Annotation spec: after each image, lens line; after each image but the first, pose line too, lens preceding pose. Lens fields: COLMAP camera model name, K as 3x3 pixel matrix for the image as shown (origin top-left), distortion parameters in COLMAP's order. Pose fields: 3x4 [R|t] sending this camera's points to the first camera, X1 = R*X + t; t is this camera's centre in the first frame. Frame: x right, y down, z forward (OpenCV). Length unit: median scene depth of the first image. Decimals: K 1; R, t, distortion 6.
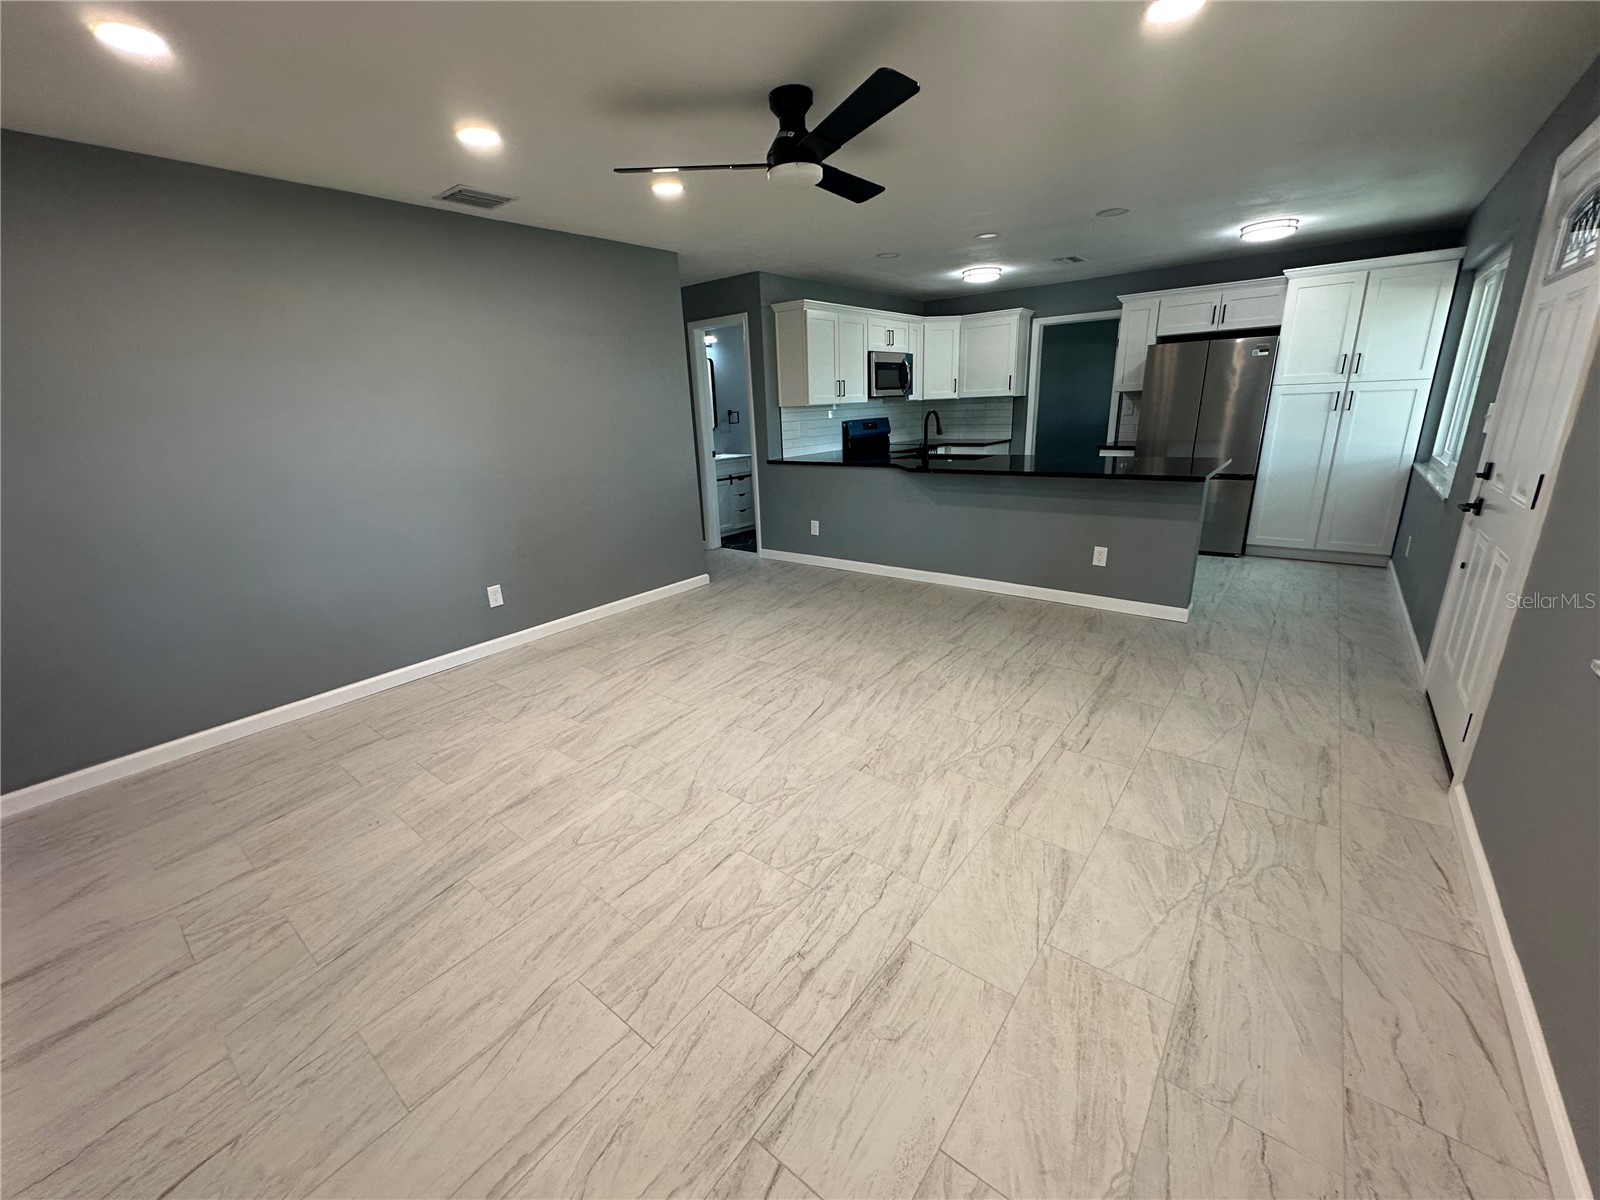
lens RADIAL K [[637.4, 0, 800.0], [0, 637.4, 600.0], [0, 0, 1]] dist [-0.000803, 0.000209]
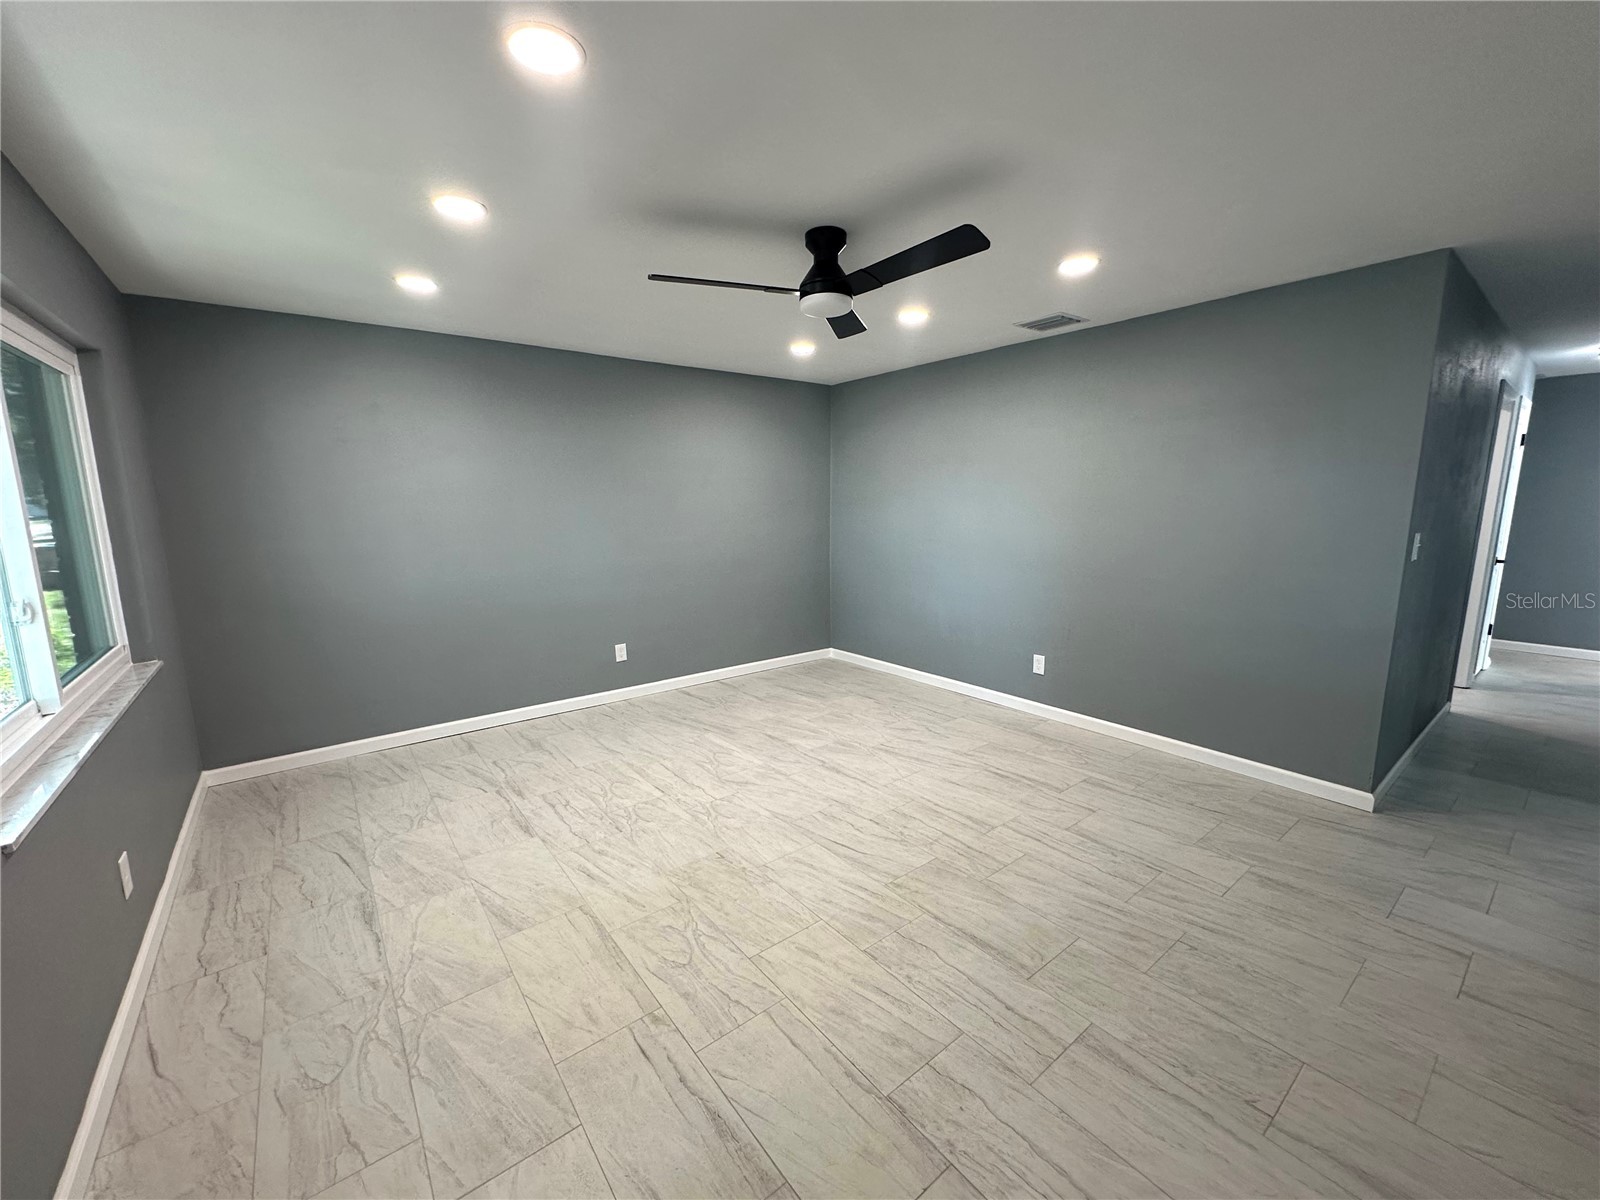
lens RADIAL K [[637.4, 0, 800.0], [0, 637.4, 600.0], [0, 0, 1]] dist [-0.000803, 0.000209]
pose [[-0.232635, 0.199836, -0.951812, 0.955812], [-0.272045, 0.926226, 0.260955, -0.423131], [0.933741, 0.319643, -0.161108, 1.125101]]
